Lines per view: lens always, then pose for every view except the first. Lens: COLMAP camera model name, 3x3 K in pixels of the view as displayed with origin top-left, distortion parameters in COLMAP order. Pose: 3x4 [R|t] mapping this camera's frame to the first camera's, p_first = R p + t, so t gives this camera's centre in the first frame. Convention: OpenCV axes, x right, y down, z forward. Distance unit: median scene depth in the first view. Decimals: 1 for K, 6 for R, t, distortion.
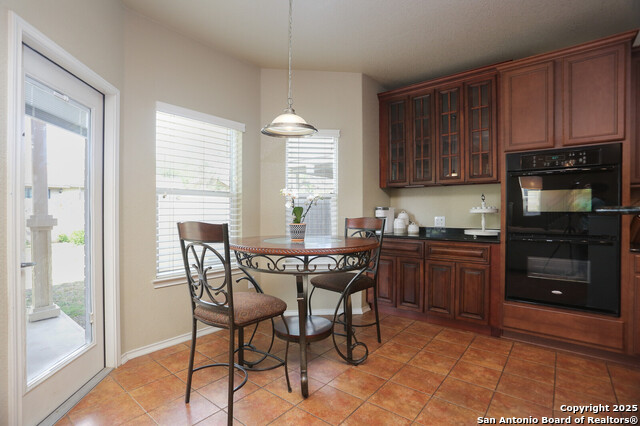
lens RADIAL K [[308.9, 0, 319.6], [0, 308.9, 213.2], [0, 0, 1]] dist [-0.017759, 0.001432]
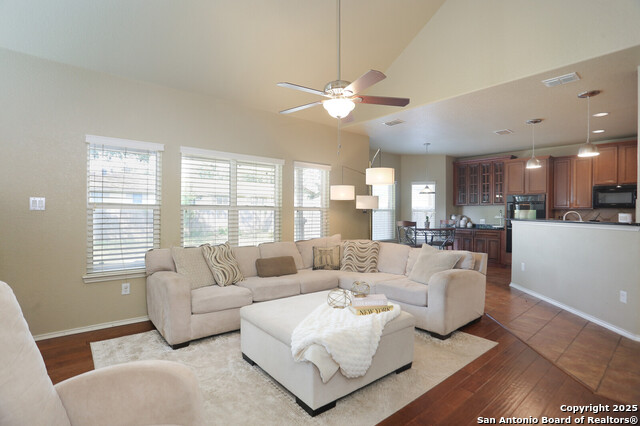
lens RADIAL K [[308.9, 0, 319.0], [0, 308.9, 214.6], [0, 0, 1]] dist [-0.017759, 0.001432]
pose [[0.980045, 0.001836, -0.198765, -0.352787], [-0.001309, 0.999995, 0.002782, -0.031313], [0.198769, -0.002466, 0.980043, -1.542182]]
